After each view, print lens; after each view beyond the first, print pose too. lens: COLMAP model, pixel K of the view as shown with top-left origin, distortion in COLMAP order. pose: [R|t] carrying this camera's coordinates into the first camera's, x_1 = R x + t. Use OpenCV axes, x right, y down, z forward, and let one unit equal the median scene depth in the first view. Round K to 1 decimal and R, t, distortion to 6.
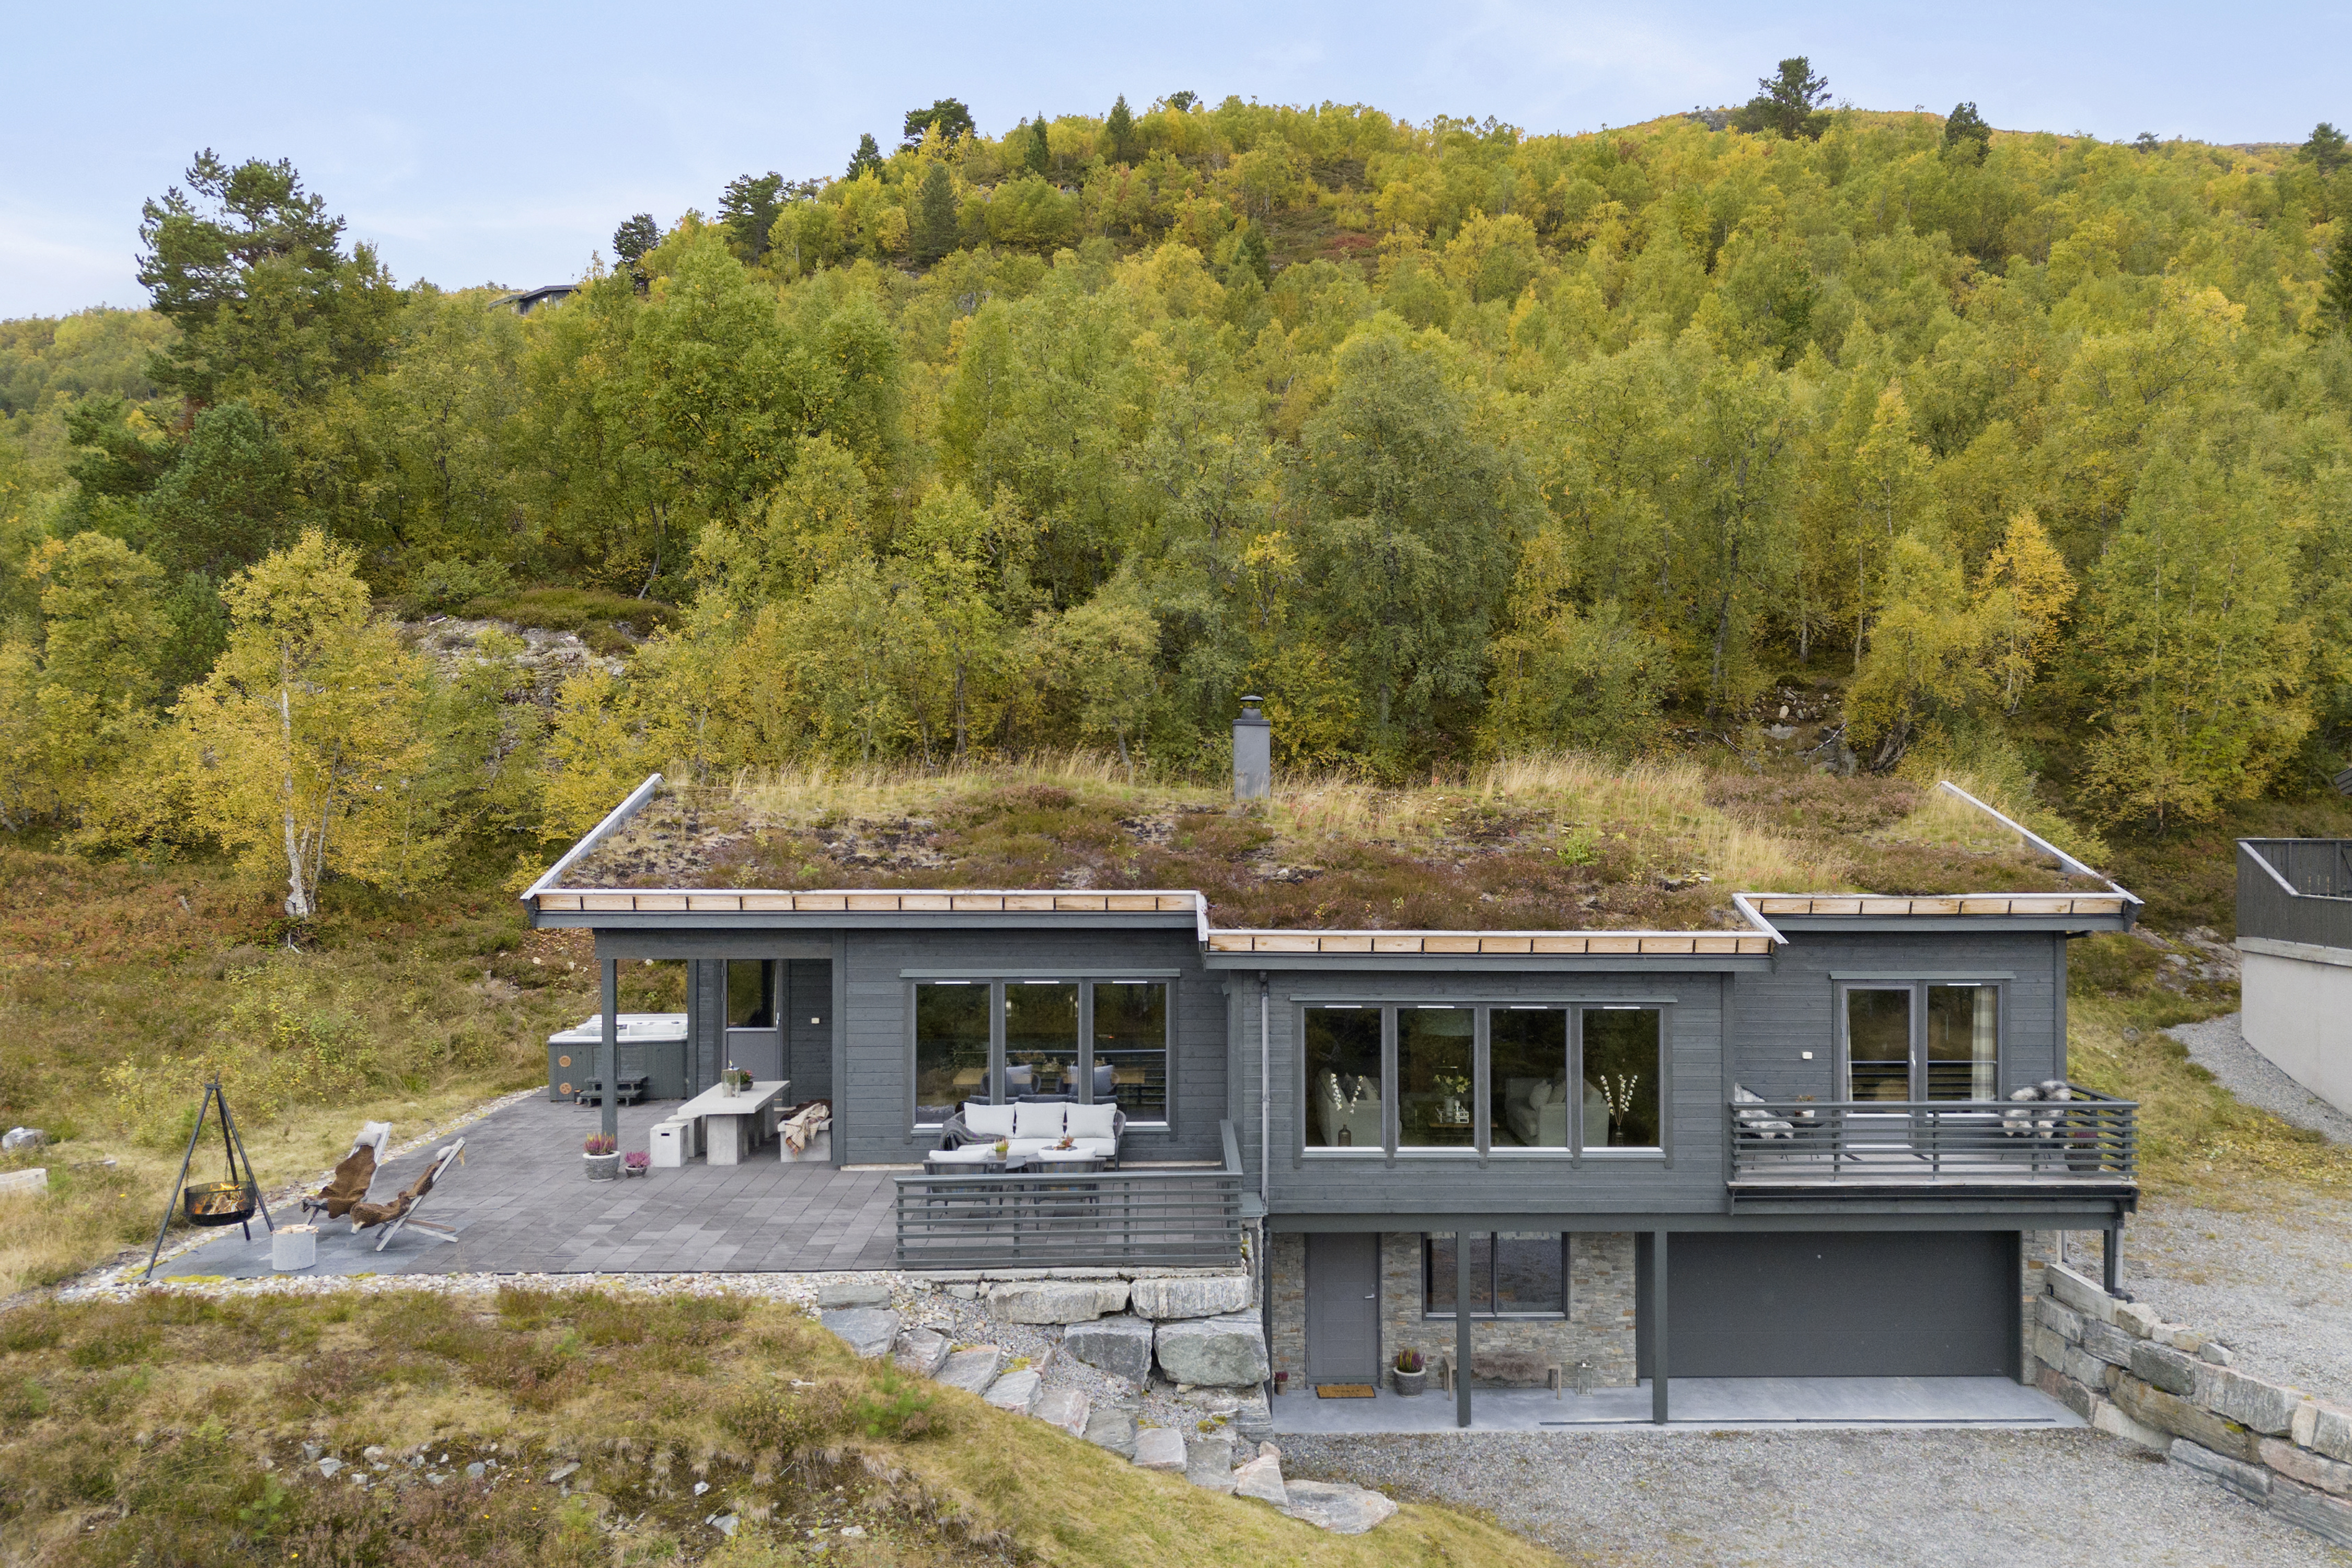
lens RADIAL K [[1782.7, 0, 1350.6], [0, 1782.7, 862.3], [0, 0, 1]] dist [0.037297, -0.002152]
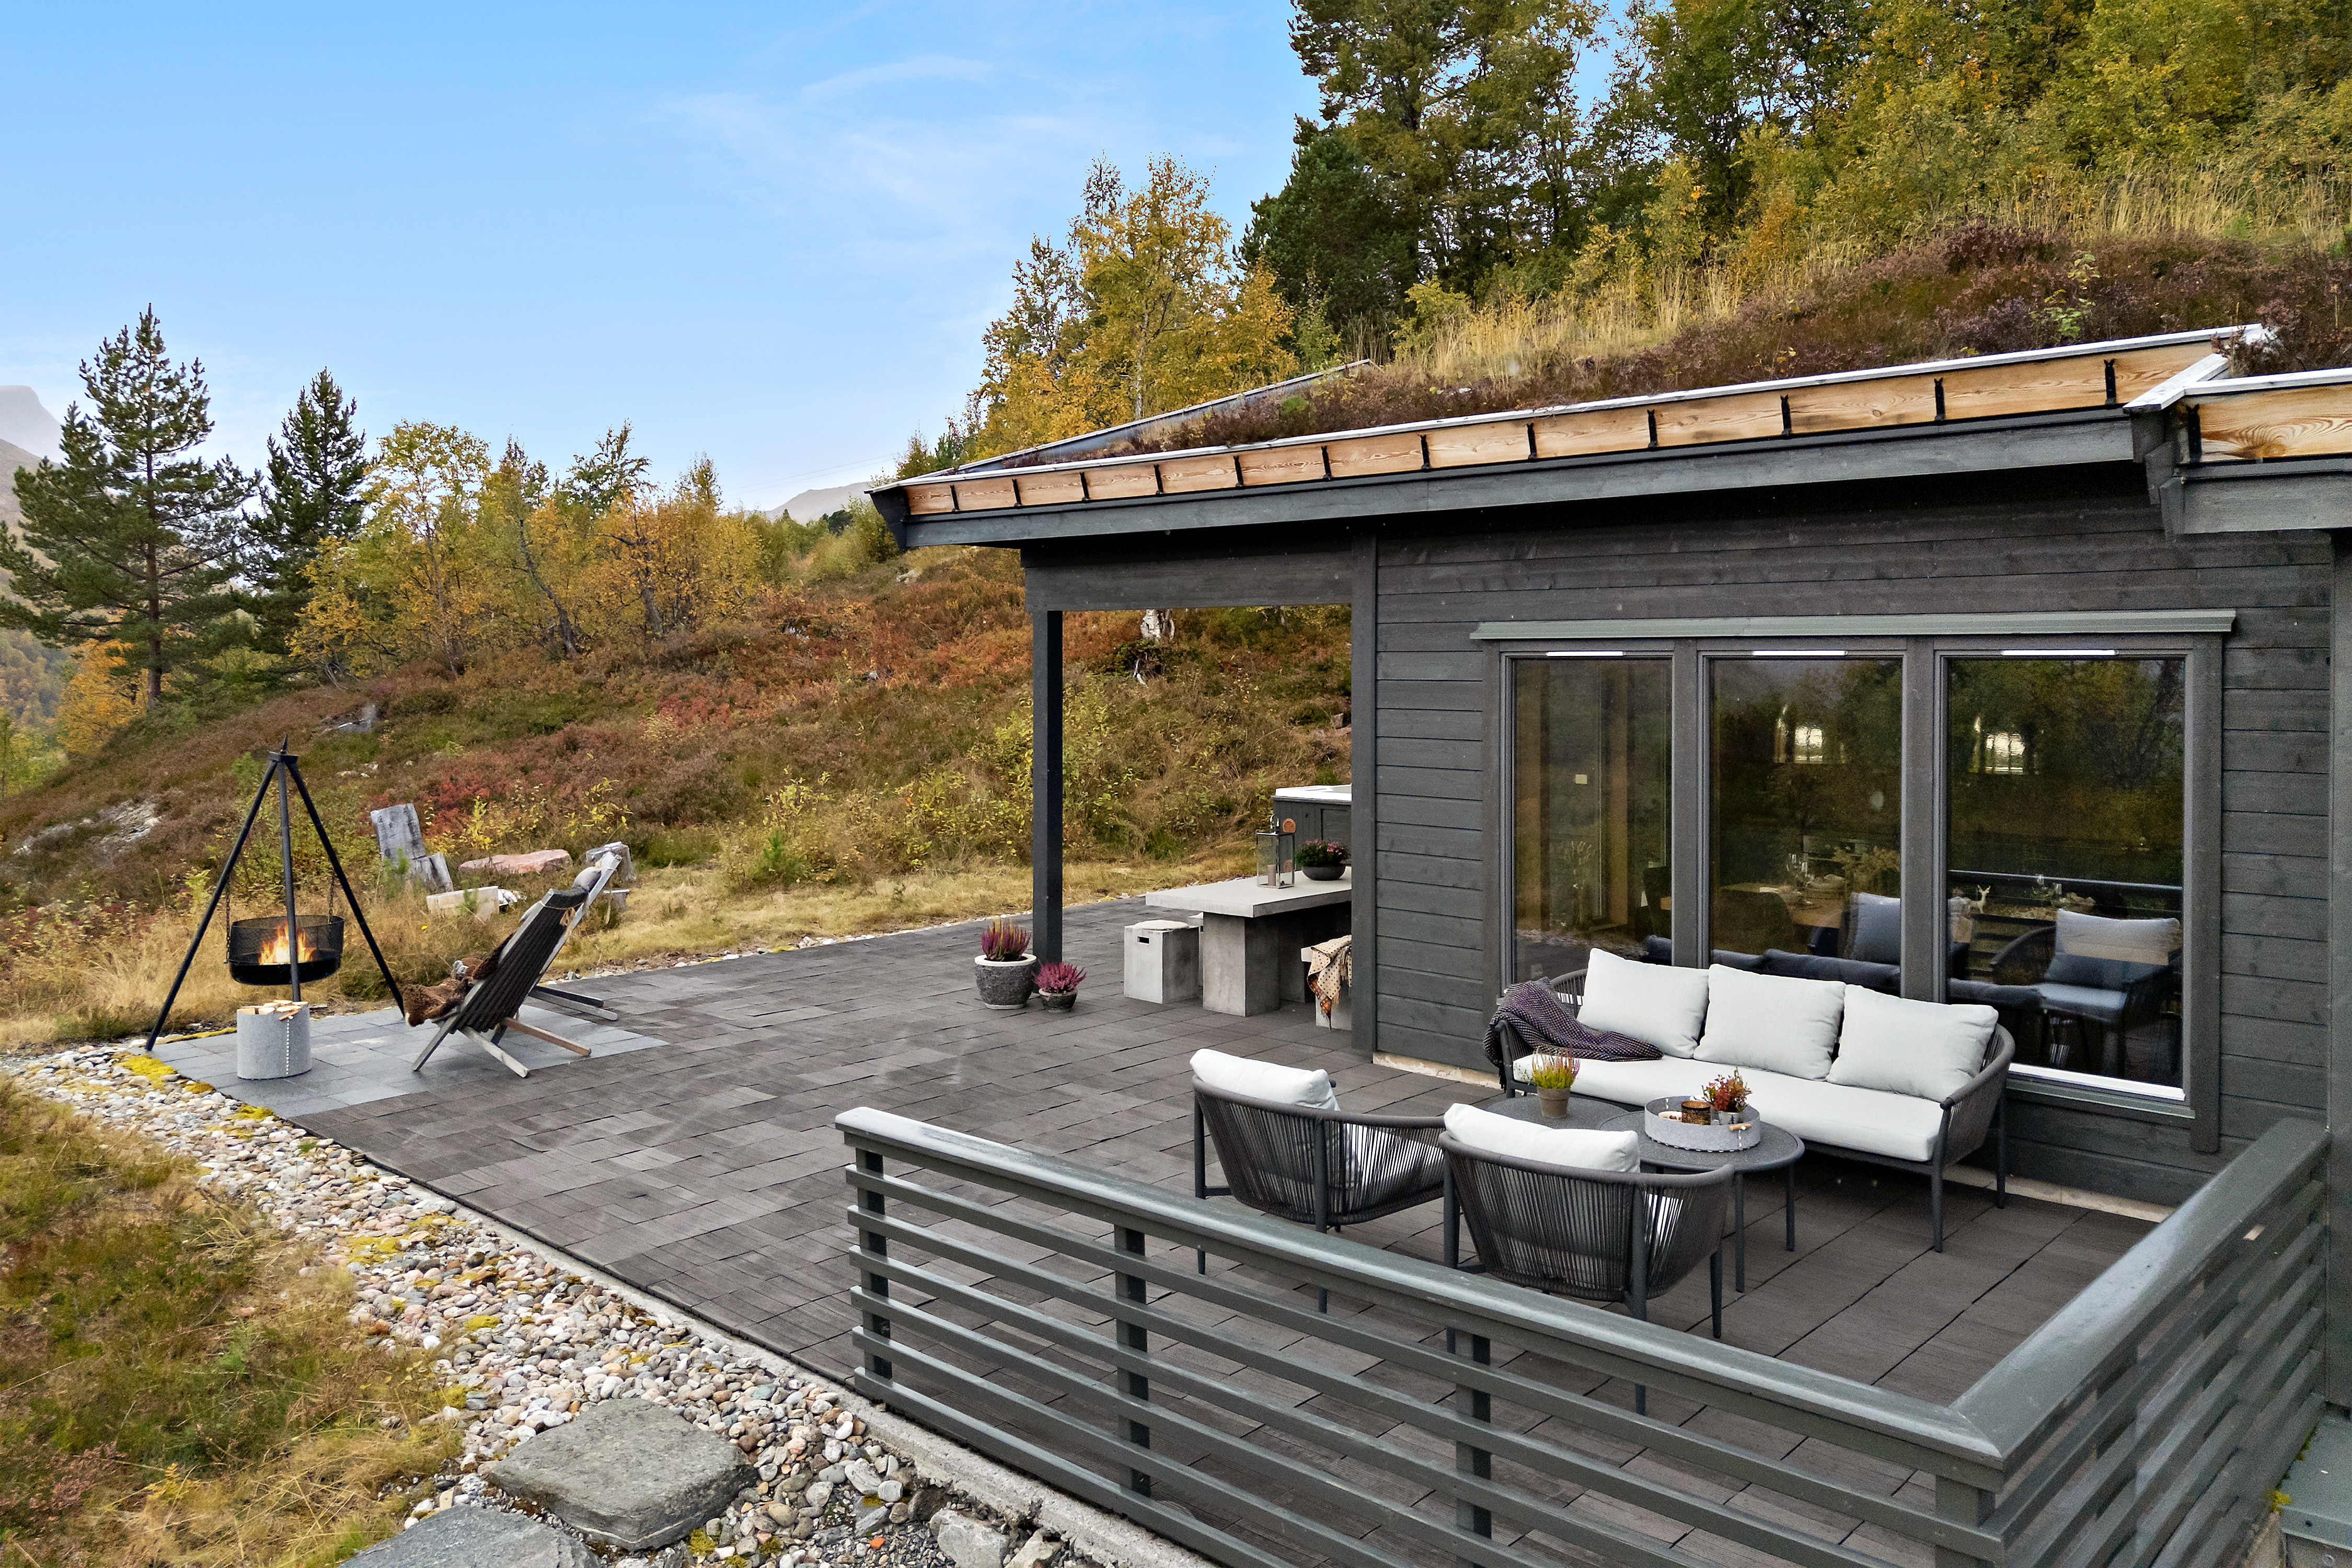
lens RADIAL K [[1739.7, 0, 1184.6], [0, 1739.7, 715.1], [0, 0, 1]] dist [0.070815, -0.000700]
pose [[0.659512, 0.014282, -0.751558, 0.018529], [-0.014197, 0.999878, 0.006543, 0.078900], [0.751560, 0.006354, 0.659634, 0.653547]]
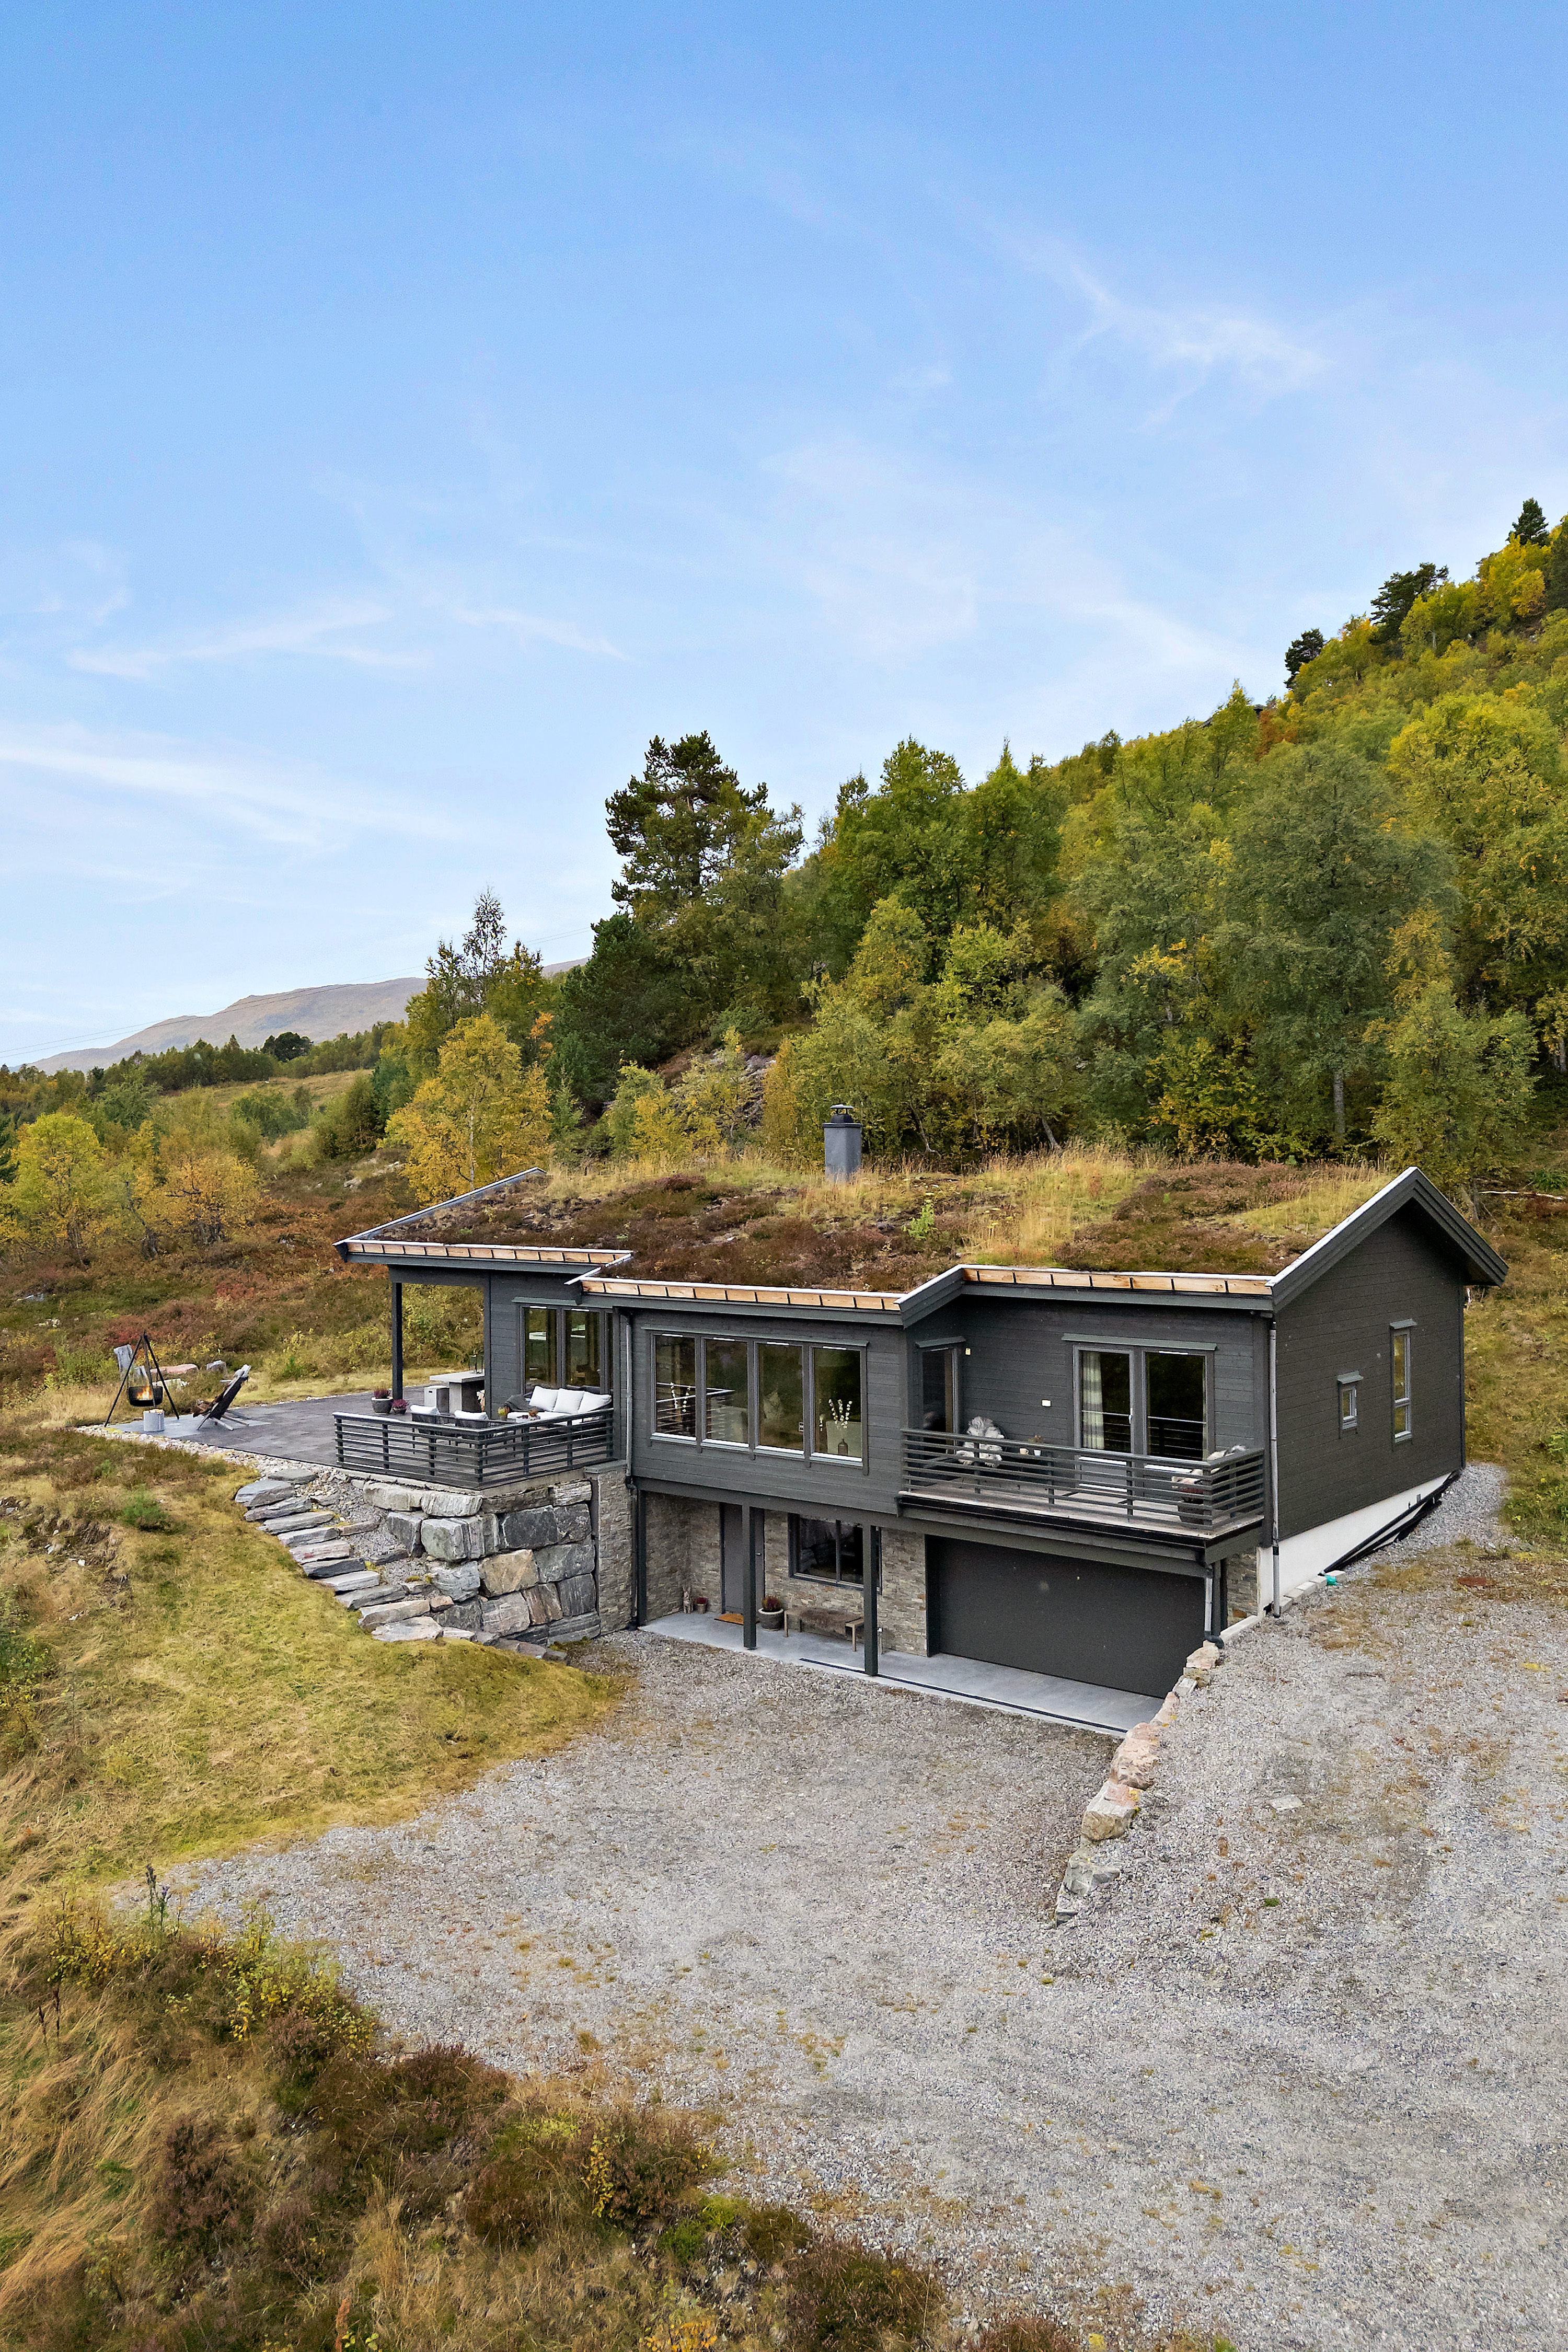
lens RADIAL K [[1782.7, 0, 907.2], [0, 1782.7, 1257.4], [0, 0, 1]] dist [0.037297, -0.002152]
pose [[0.757863, 0.027675, -0.651827, 0.993216], [-0.014074, 0.999561, 0.026075, -0.019133], [0.652262, -0.010588, 0.757919, 0.048917]]
